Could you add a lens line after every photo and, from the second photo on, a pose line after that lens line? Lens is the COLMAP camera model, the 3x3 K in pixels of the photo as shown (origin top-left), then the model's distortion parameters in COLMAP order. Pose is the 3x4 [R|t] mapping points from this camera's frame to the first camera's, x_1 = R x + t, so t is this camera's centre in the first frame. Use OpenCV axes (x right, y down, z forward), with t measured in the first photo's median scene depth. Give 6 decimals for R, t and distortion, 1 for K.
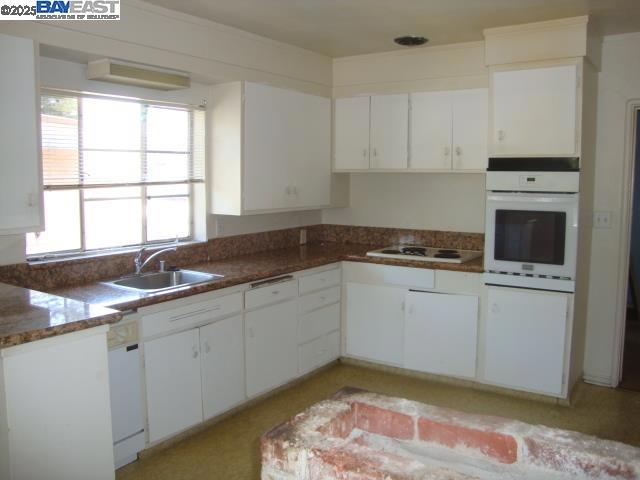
lens RADIAL K [[565.5, 0, 319.2], [0, 565.5, 235.8], [0, 0, 1]] dist [-0.128098, 0.062227]
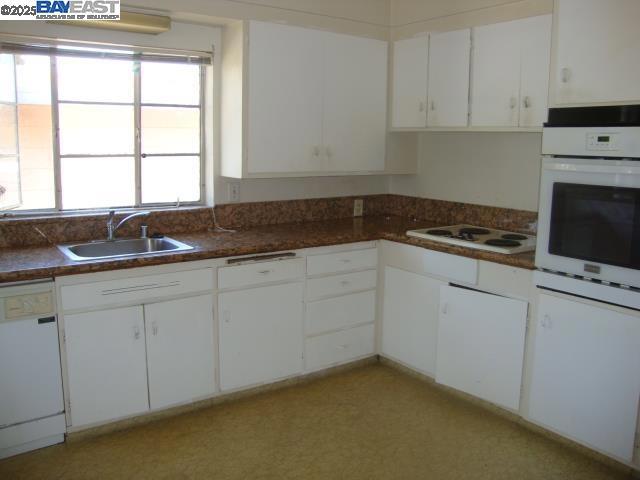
lens RADIAL K [[565.5, 0, 313.0], [0, 565.5, 228.3], [0, 0, 1]] dist [-0.128098, 0.062227]
pose [[0.935395, 0.063211, -0.347910, 0.269747], [-0.048499, 0.997528, 0.050844, -0.009806], [0.350264, -0.030686, 0.936148, 0.237939]]
